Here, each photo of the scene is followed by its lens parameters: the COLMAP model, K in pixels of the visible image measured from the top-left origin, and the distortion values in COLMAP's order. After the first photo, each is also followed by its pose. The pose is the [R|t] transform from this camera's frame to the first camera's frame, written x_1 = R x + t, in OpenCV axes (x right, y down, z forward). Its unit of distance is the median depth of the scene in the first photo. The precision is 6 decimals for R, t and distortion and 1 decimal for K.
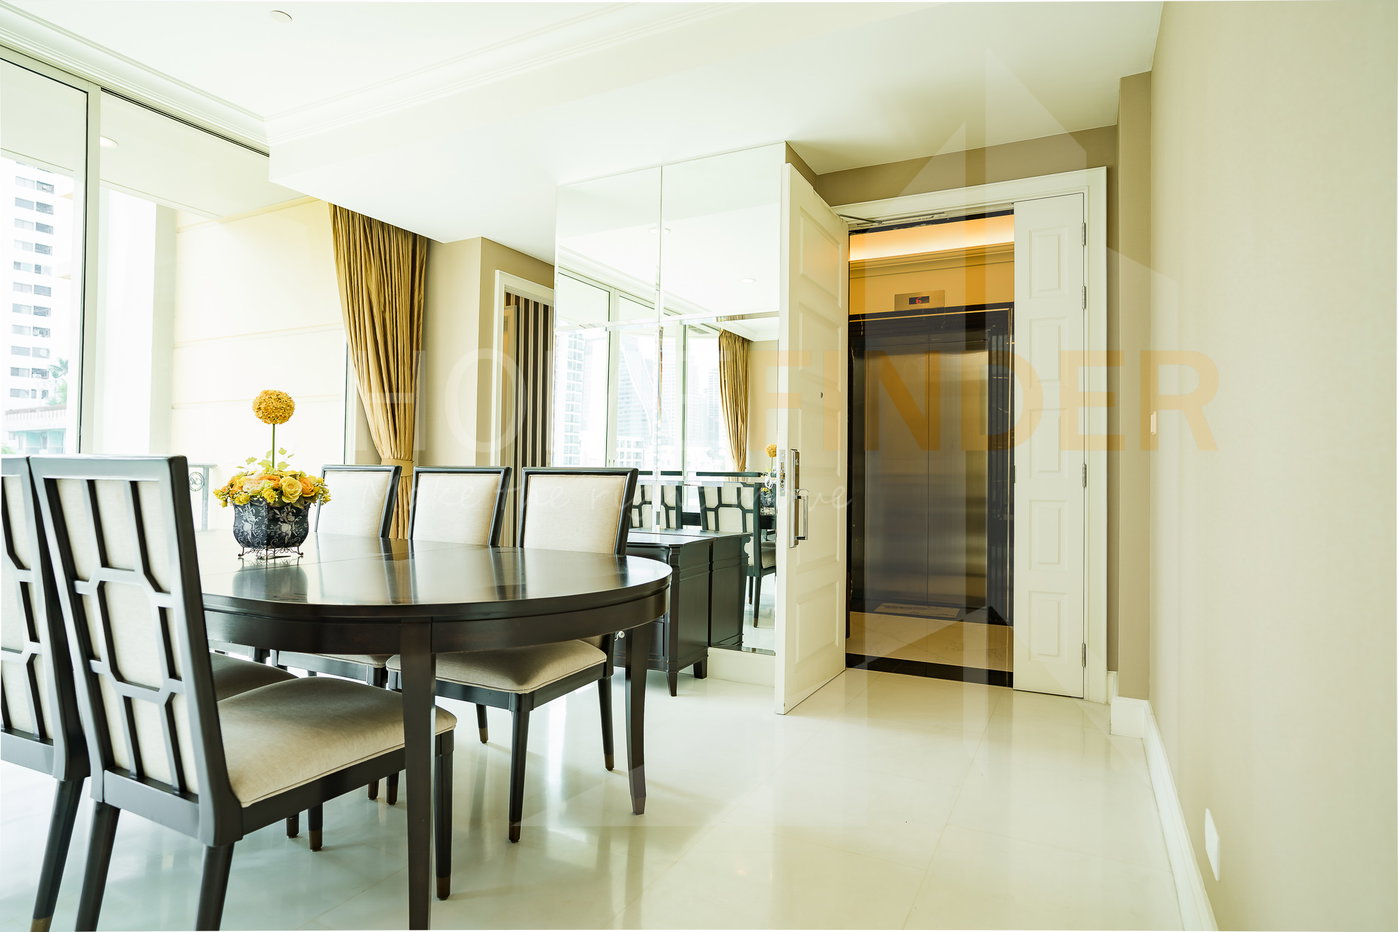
lens RADIAL K [[778.1, 0, 699.0], [0, 778.1, 466.0], [0, 0, 1]] dist [-0.054701, 0.036101]
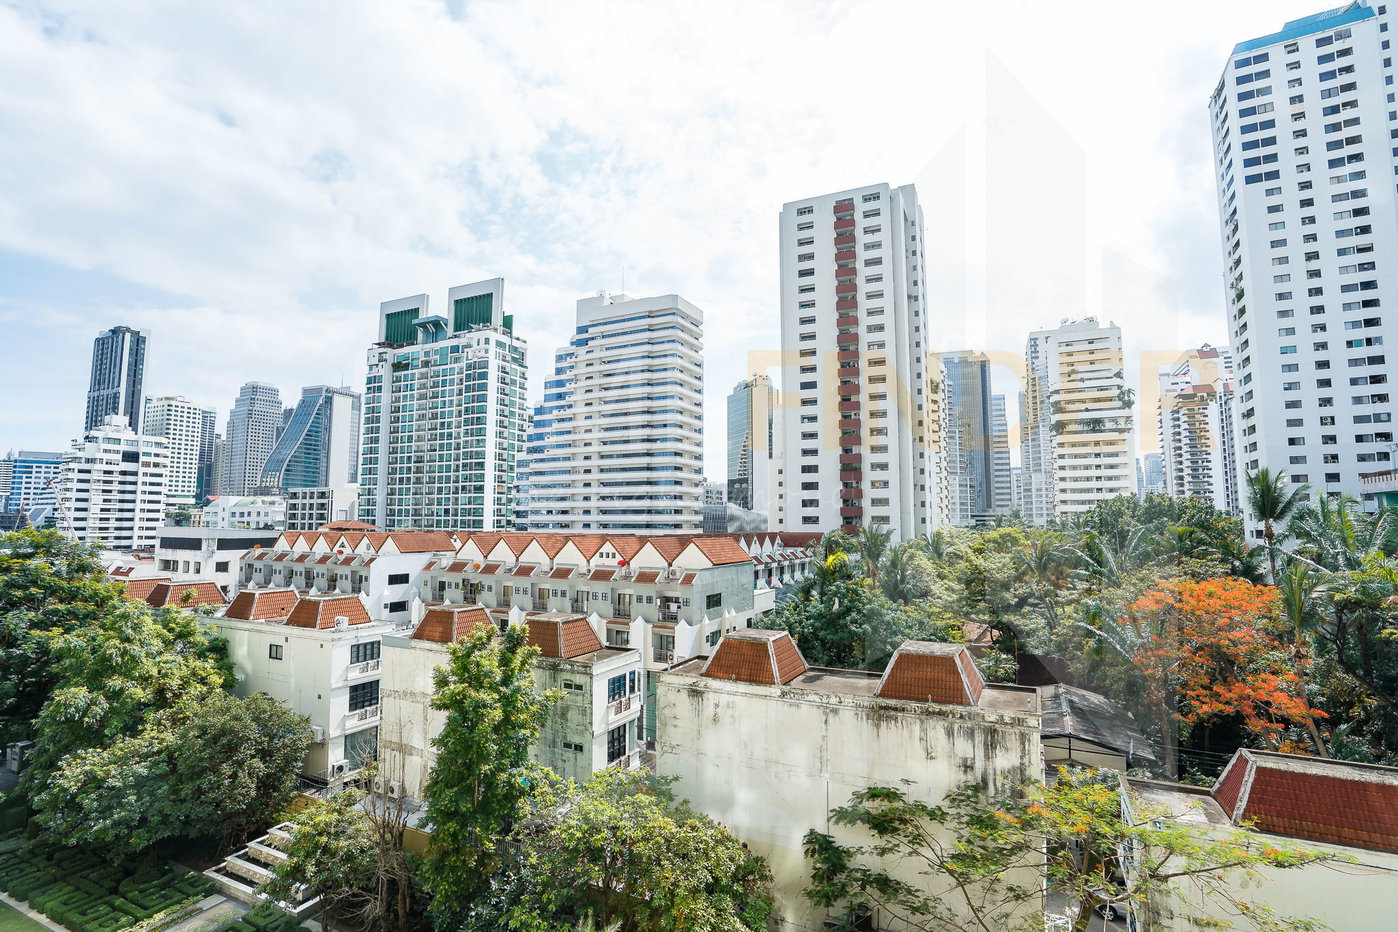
lens RADIAL K [[651.1, 0, 706.9], [0, 651.1, 462.6], [0, 0, 1]] dist [-0.079748, 0.033988]
pose [[-0.063445, -0.110722, -0.991824, 0.676222], [0.009324, 0.993717, -0.111530, 0.025124], [0.997942, -0.016323, -0.062014, 1.546244]]
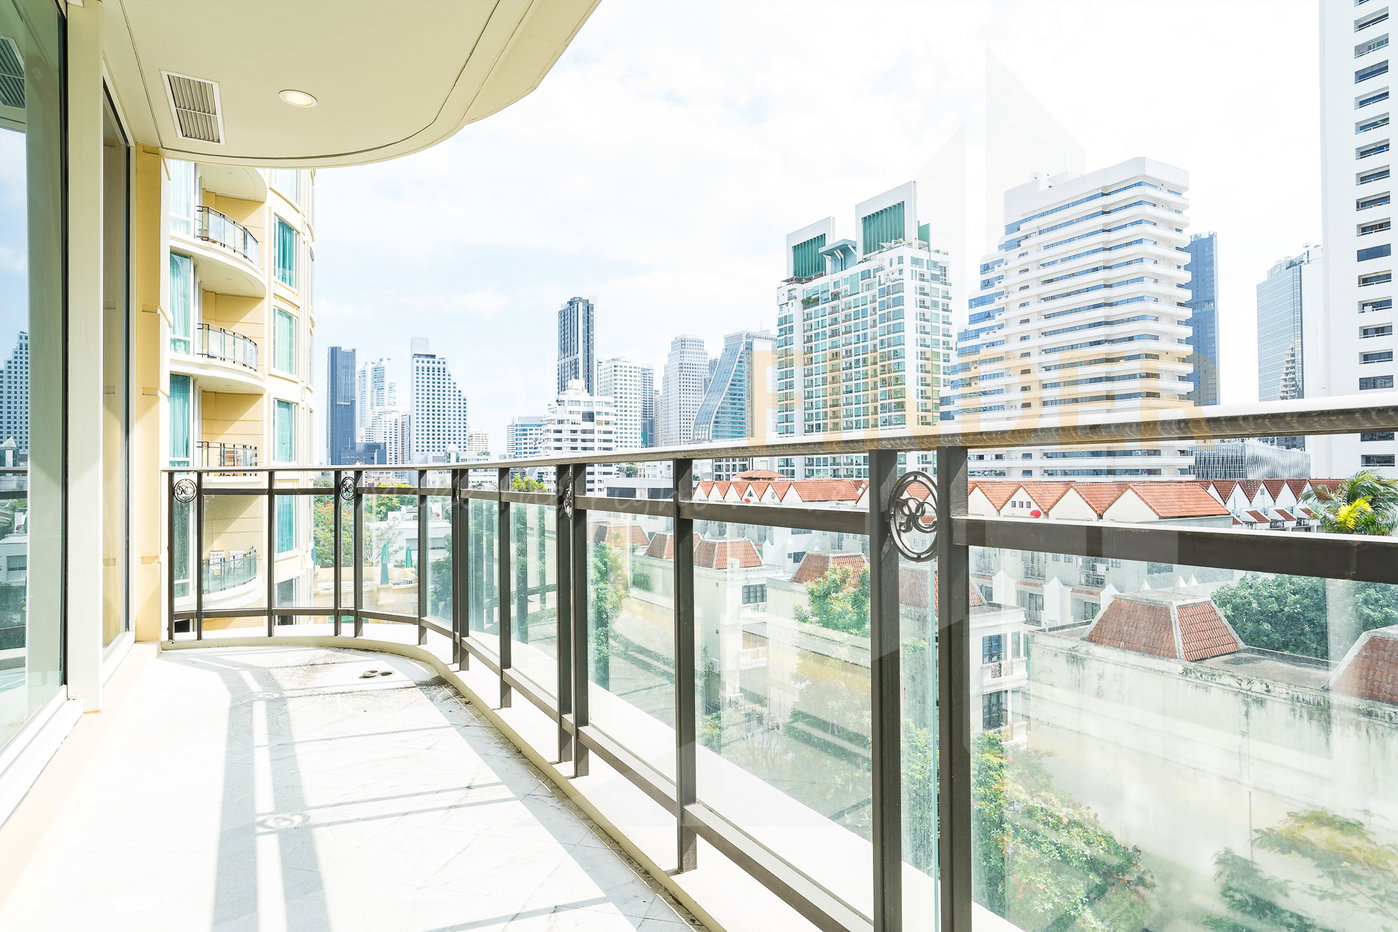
lens RADIAL K [[778.1, 0, 699.0], [0, 778.1, 466.0], [0, 0, 1]] dist [-0.054701, 0.036101]
pose [[-0.626722, -0.022399, -0.778921, 0.685011], [0.004378, 0.999470, -0.032263, 0.027510], [0.779231, -0.023630, -0.626292, 1.566623]]
